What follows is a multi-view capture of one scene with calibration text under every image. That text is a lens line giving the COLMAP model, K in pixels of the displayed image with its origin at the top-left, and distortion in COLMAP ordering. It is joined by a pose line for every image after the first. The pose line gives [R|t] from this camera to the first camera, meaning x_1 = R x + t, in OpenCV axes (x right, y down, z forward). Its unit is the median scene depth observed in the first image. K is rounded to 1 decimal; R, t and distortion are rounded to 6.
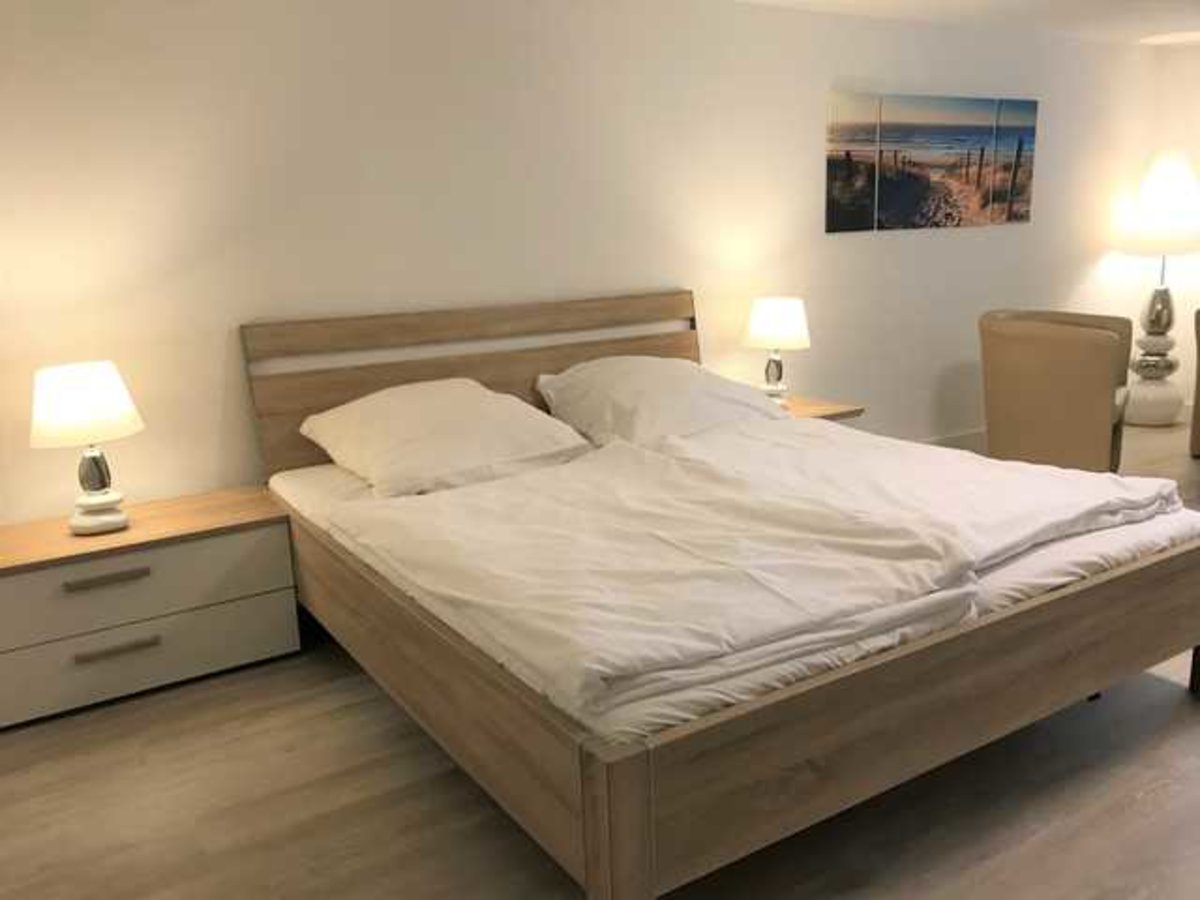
lens RADIAL K [[973.2, 0, 600.0], [0, 973.2, 450.0], [0, 0, 1]] dist [-0.001406, -0.001226]
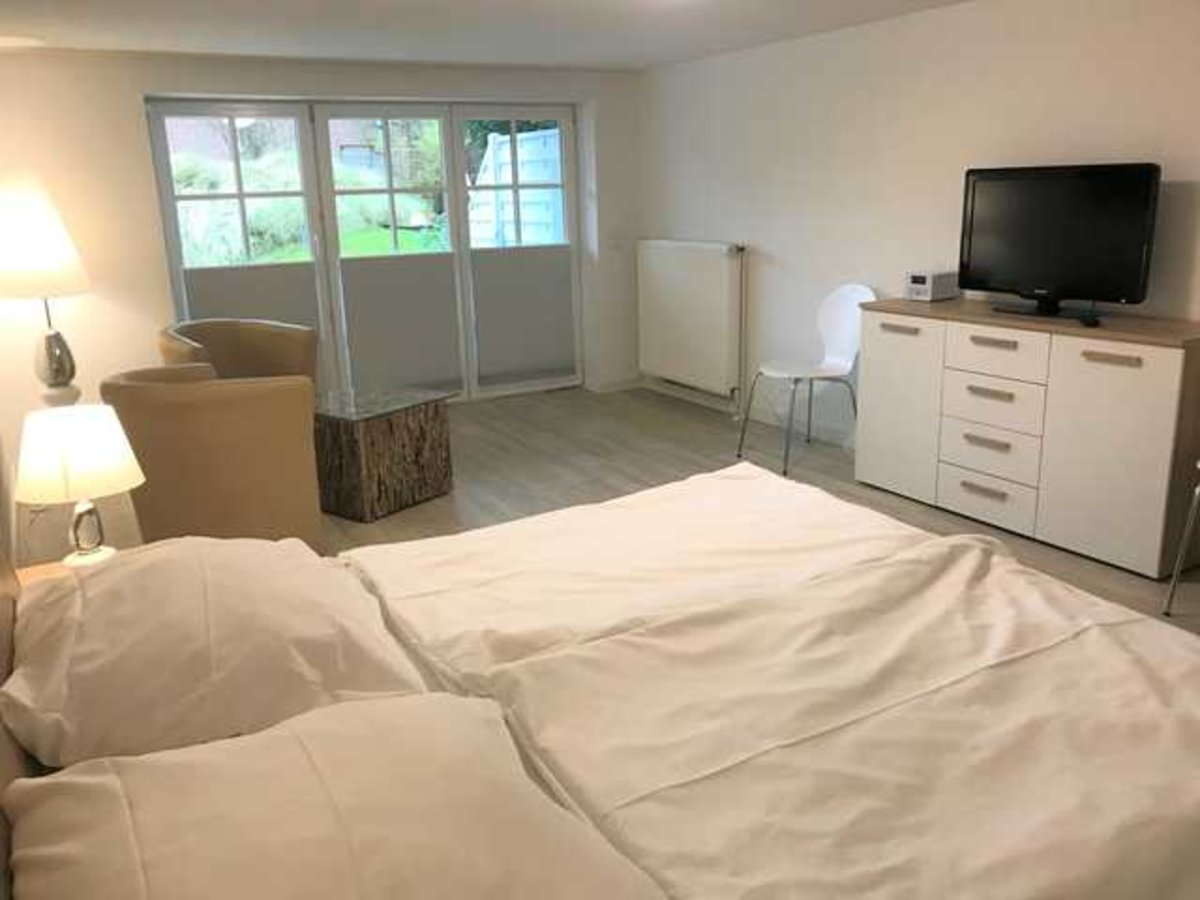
lens RADIAL K [[973.2, 0, 600.0], [0, 973.2, 450.0], [0, 0, 1]] dist [-0.001406, -0.001226]
pose [[0.037505, -0.216920, 0.975469, -0.581465], [0.244683, 0.948434, 0.201501, -0.265262], [-0.968878, 0.231123, 0.088647, 1.031877]]
